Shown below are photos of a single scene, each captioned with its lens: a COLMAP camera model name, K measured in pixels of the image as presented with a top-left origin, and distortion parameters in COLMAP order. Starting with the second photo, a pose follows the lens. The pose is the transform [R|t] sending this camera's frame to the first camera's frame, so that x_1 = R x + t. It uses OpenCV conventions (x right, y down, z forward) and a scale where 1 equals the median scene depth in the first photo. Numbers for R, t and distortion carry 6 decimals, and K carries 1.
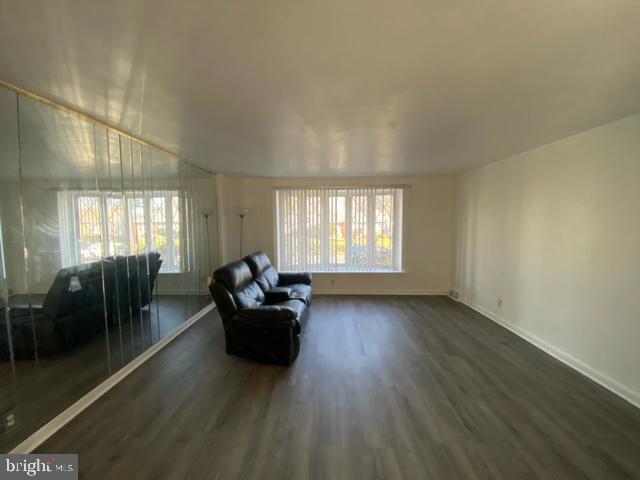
lens RADIAL K [[261.0, 0, 318.4], [0, 261.0, 239.7], [0, 0, 1]] dist [0.048297, -0.036792]
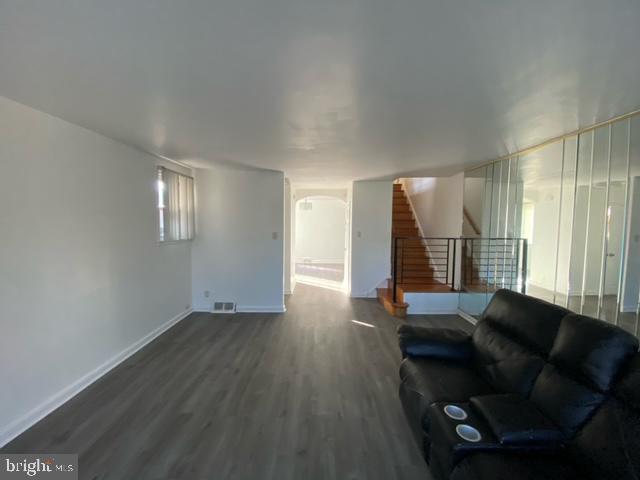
lens RADIAL K [[261.0, 0, 318.4], [0, 261.0, 239.7], [0, 0, 1]] dist [0.048297, -0.036792]
pose [[-0.999843, 0.002255, -0.017561, 0.219368], [-0.000112, 0.991027, 0.133665, -0.155297], [0.017705, 0.133646, -0.990871, 2.139577]]
